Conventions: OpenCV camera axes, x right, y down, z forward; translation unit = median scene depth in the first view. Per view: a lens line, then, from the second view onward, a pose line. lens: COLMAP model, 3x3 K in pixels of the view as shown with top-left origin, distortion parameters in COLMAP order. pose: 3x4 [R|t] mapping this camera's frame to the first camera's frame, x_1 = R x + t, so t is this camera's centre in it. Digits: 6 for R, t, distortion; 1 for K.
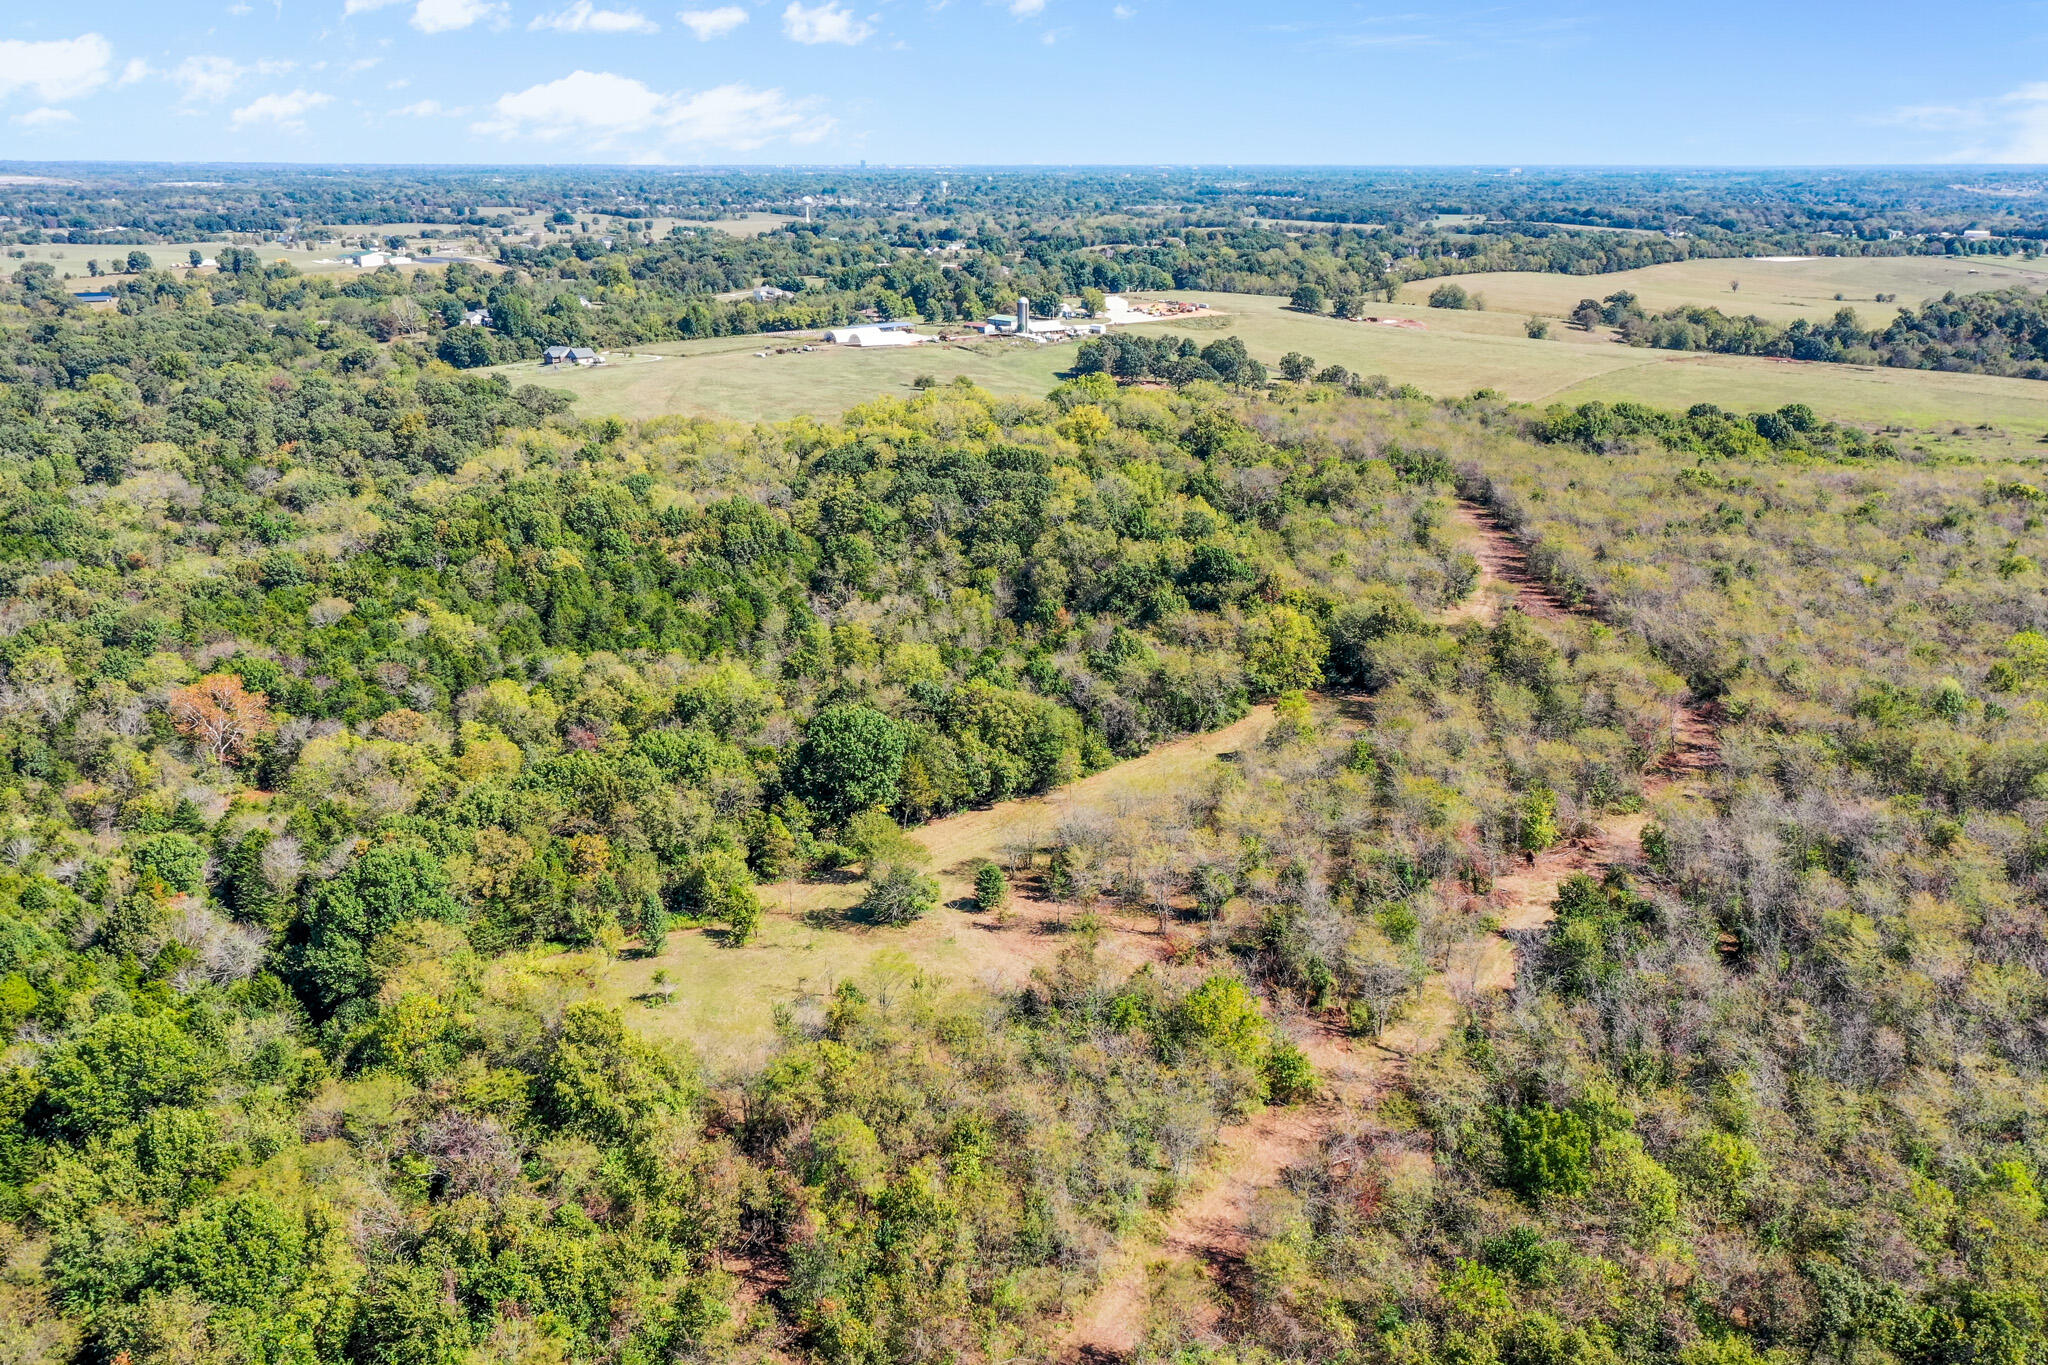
lens RADIAL K [[1631.1, 0, 1032.6], [0, 1631.1, 689.3], [0, 0, 1]] dist [0.015476, 0.016298]
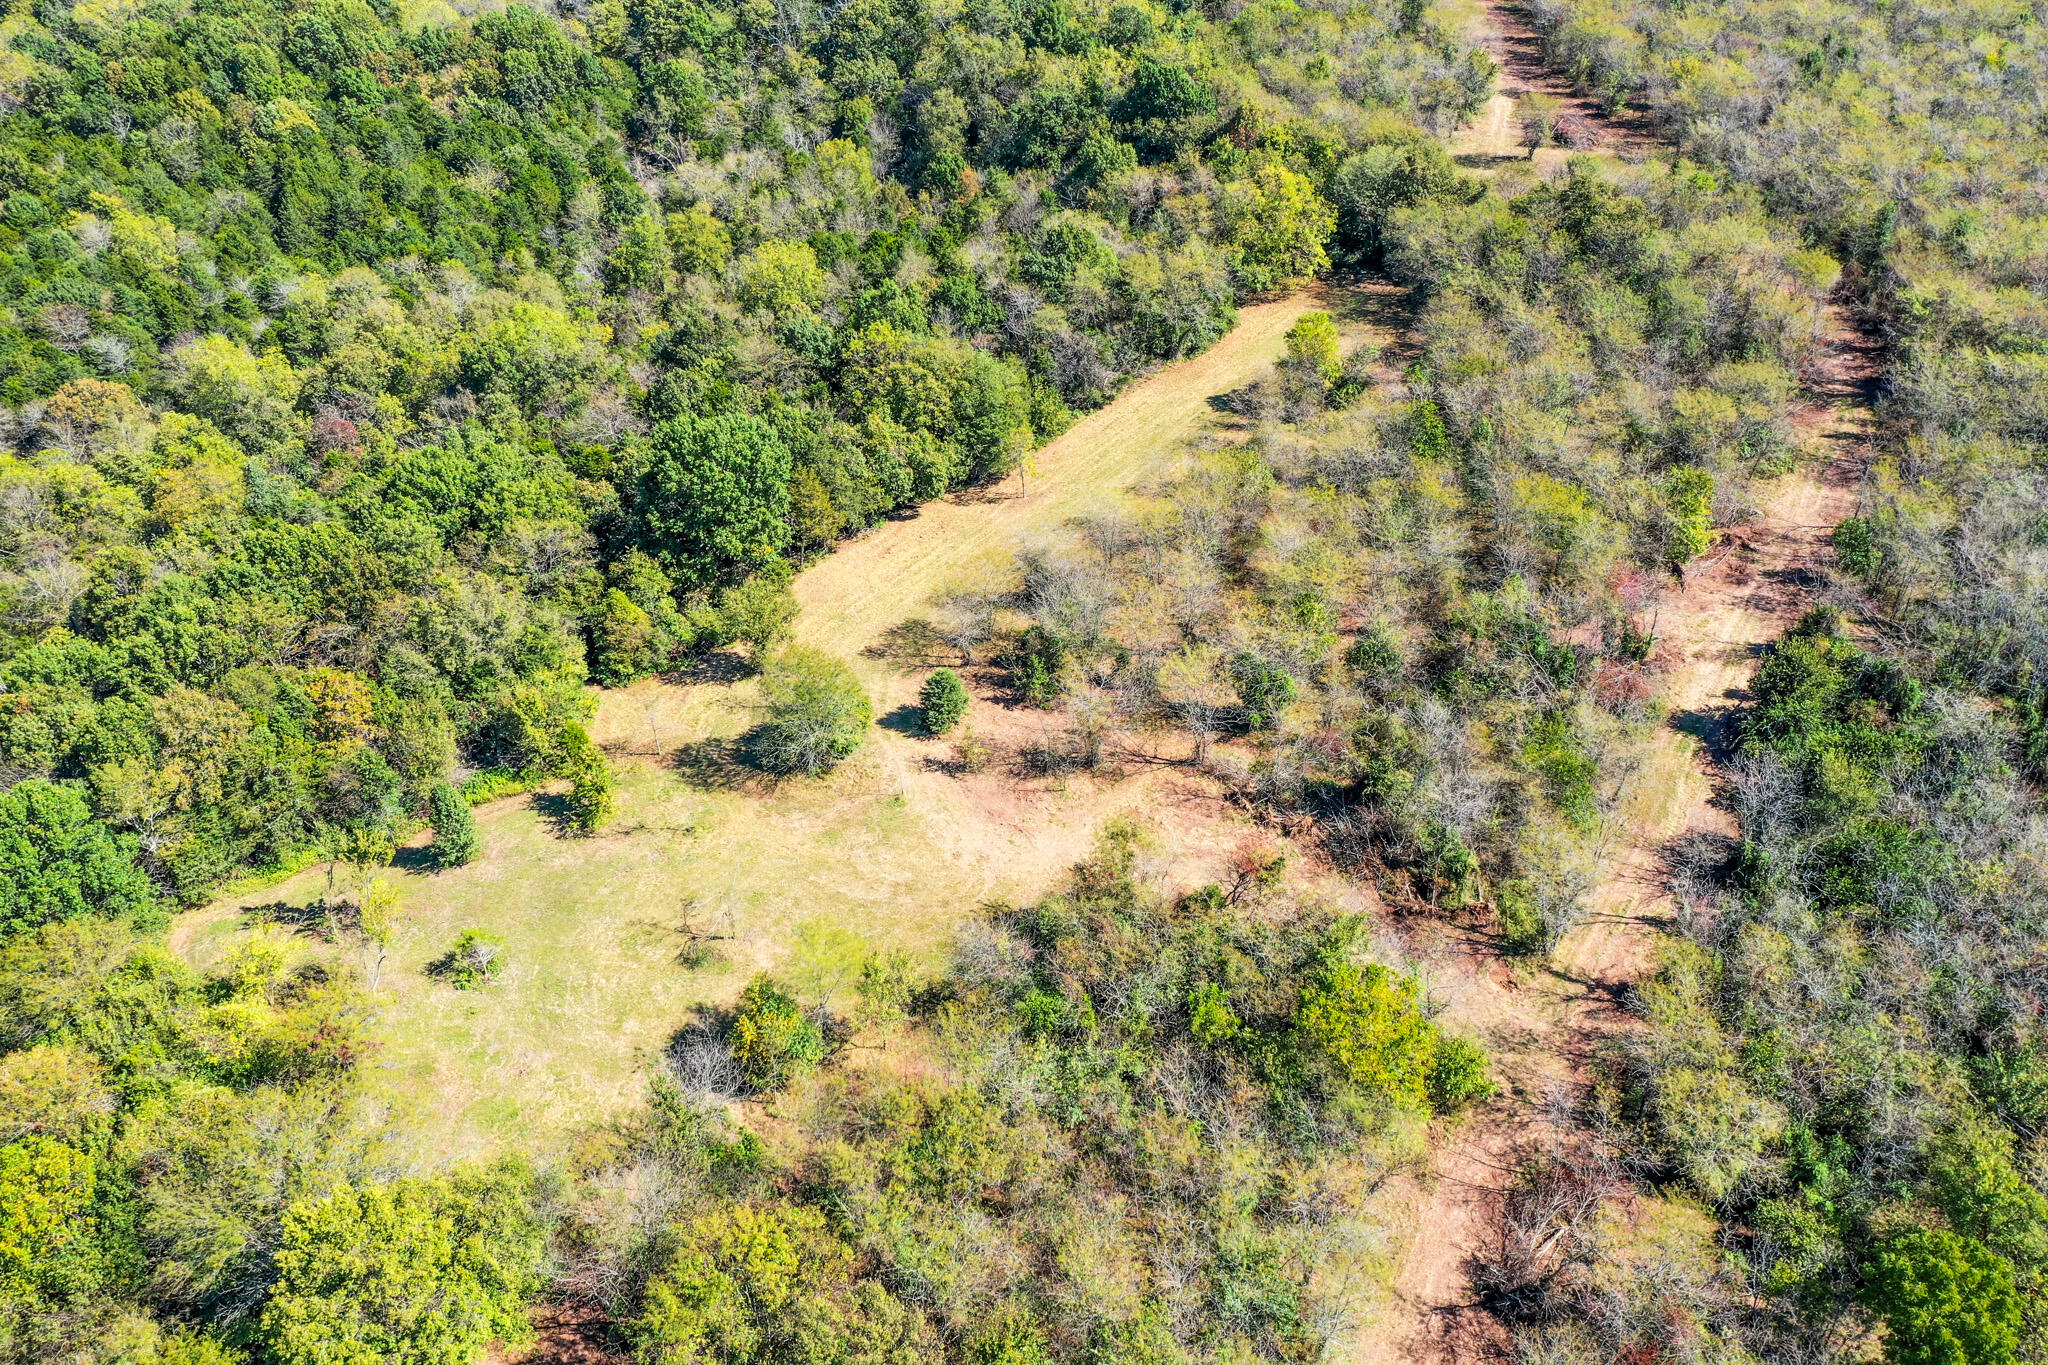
lens RADIAL K [[1631.1, 0, 1032.6], [0, 1631.1, 689.3], [0, 0, 1]] dist [0.015476, 0.016298]
pose [[0.994767, -0.081283, 0.061905, -0.018806], [0.057263, 0.945324, 0.321067, -0.063411], [-0.084617, -0.315841, 0.945031, 0.209816]]
